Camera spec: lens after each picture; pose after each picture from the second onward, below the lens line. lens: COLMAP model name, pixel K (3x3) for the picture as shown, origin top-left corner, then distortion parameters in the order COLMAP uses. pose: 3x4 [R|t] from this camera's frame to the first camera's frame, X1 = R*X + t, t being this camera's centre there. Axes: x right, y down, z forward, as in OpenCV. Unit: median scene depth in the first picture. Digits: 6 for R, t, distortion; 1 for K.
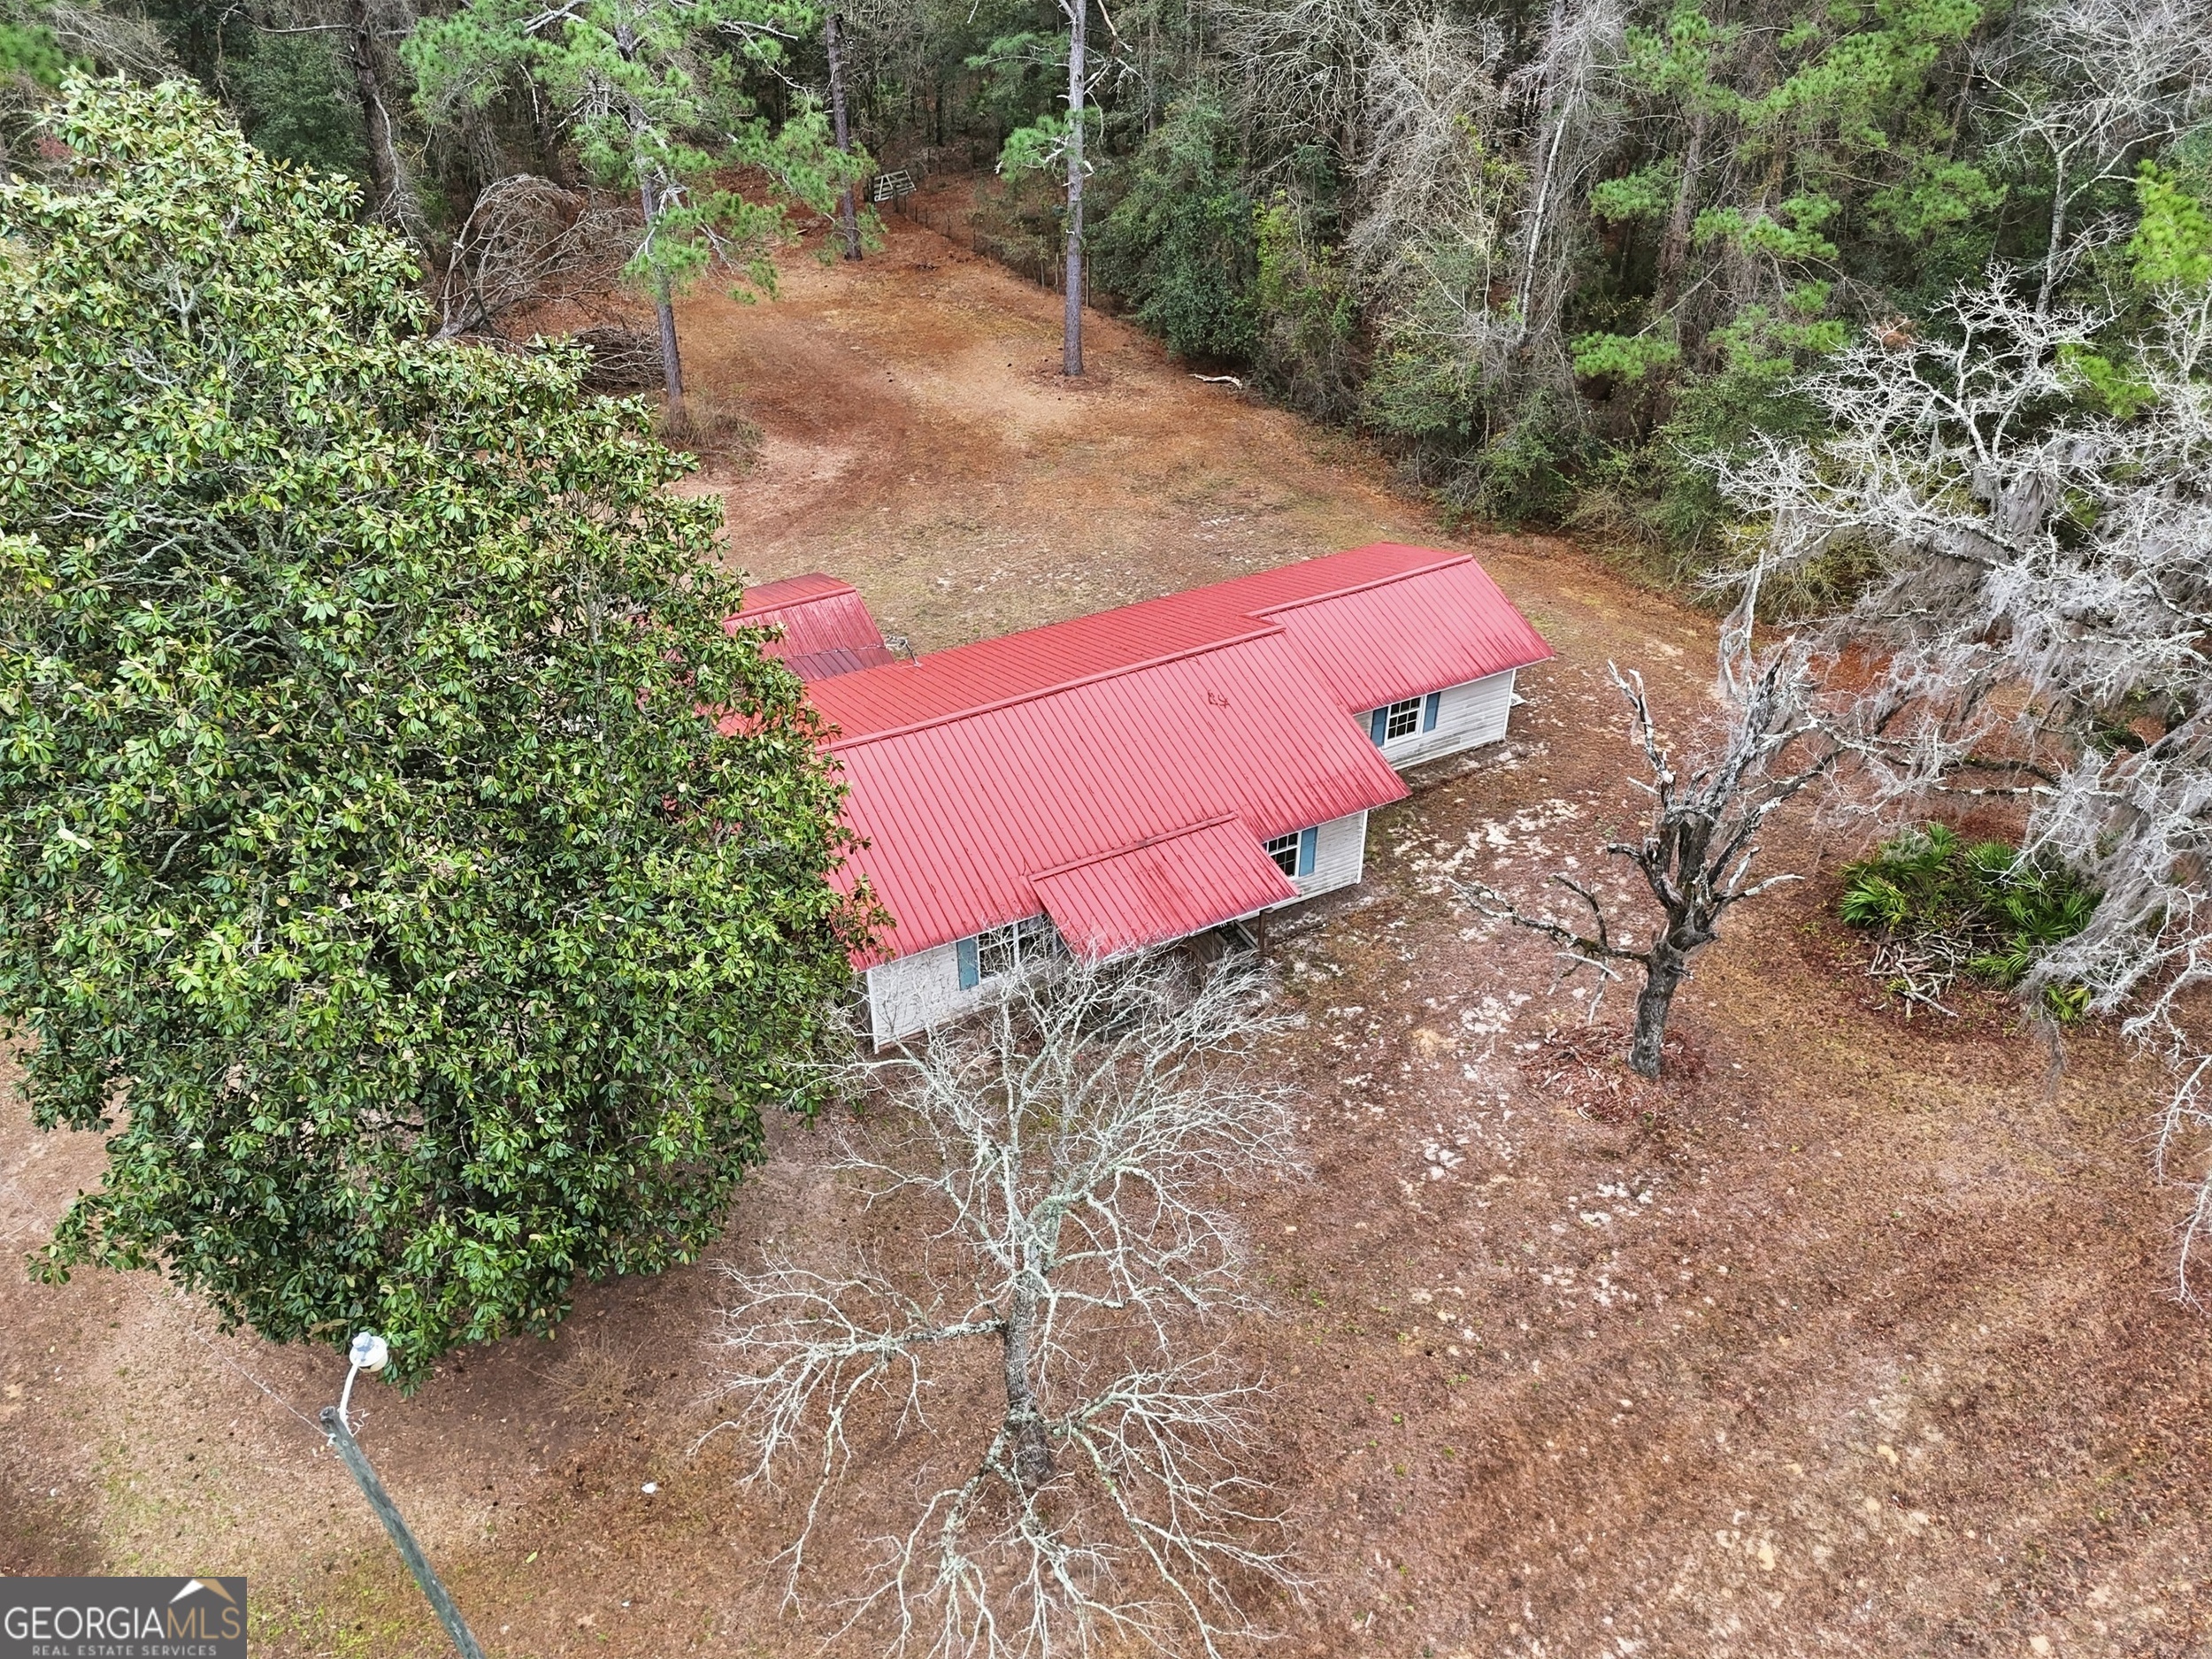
lens RADIAL K [[1633.9, 0, 1106.0], [0, 1633.9, 829.5], [0, 0, 1]] dist [0.062072, -0.046794]
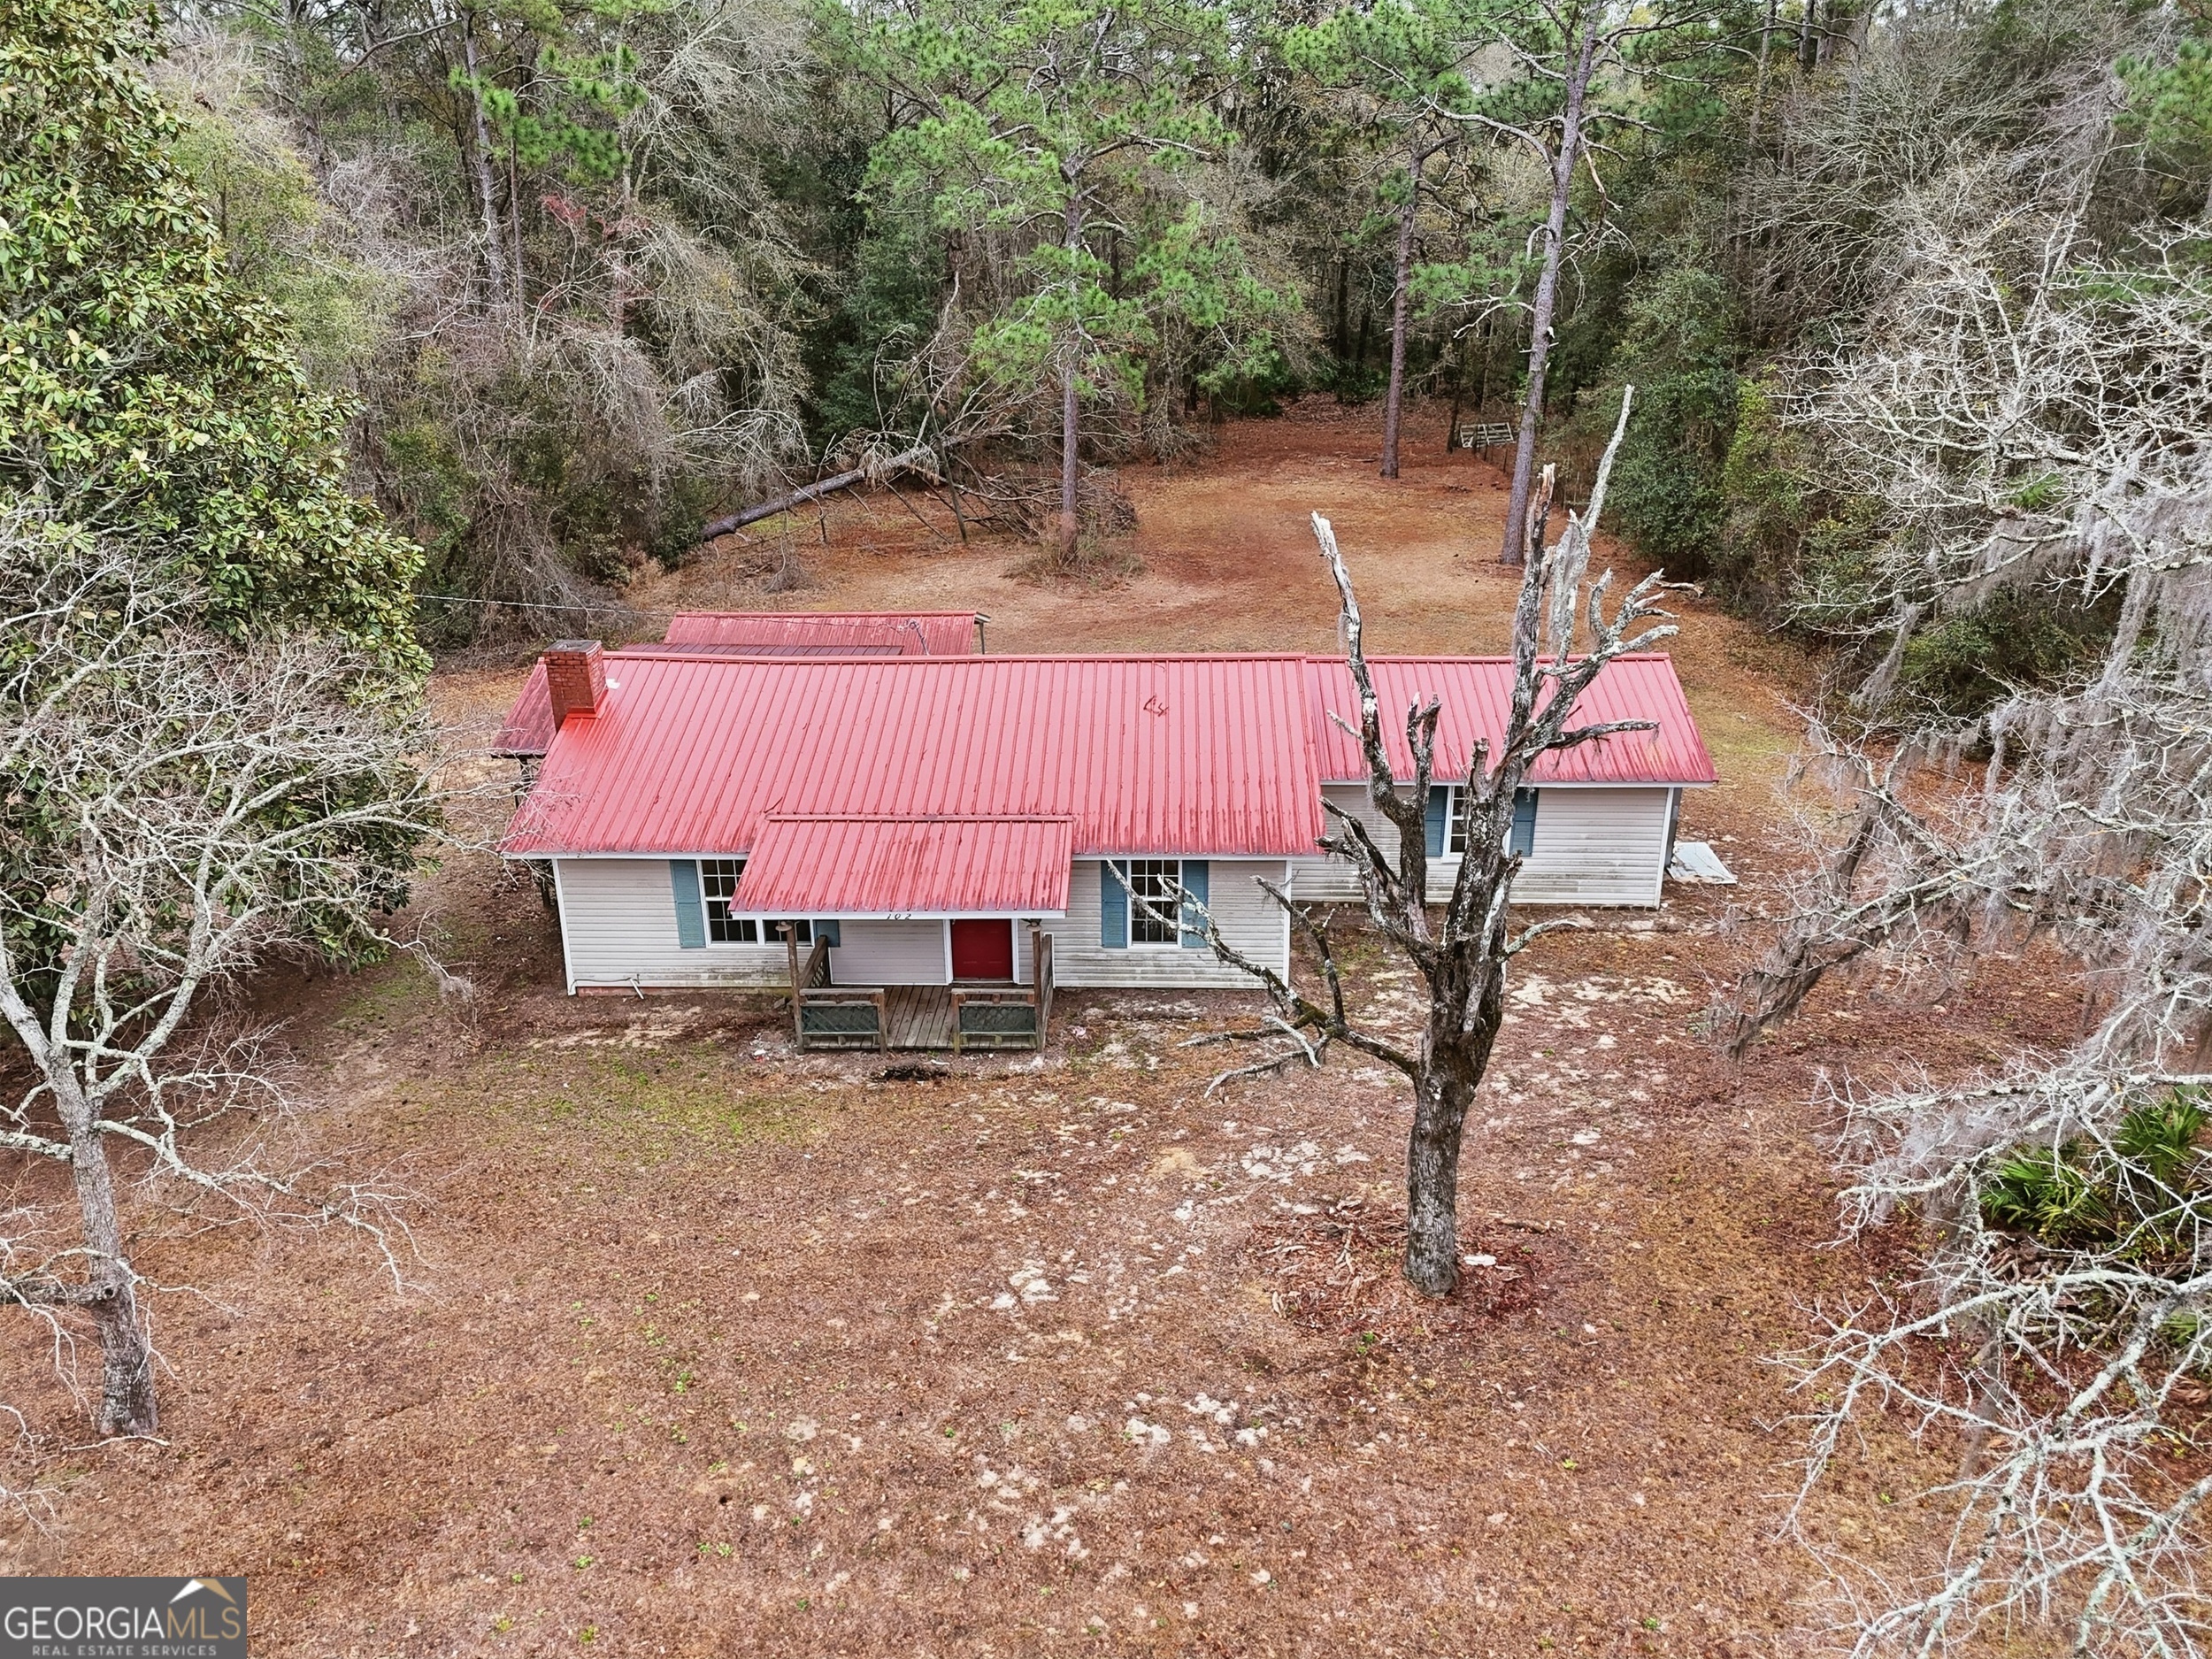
lens RADIAL K [[1633.9, 0, 1106.0], [0, 1633.9, 829.5], [0, 0, 1]] dist [0.062072, -0.046794]
pose [[0.869285, 0.180662, -0.460114, 0.429044], [-0.278907, 0.947759, -0.154800, 0.104715], [0.408111, 0.262895, 0.874261, 0.347461]]
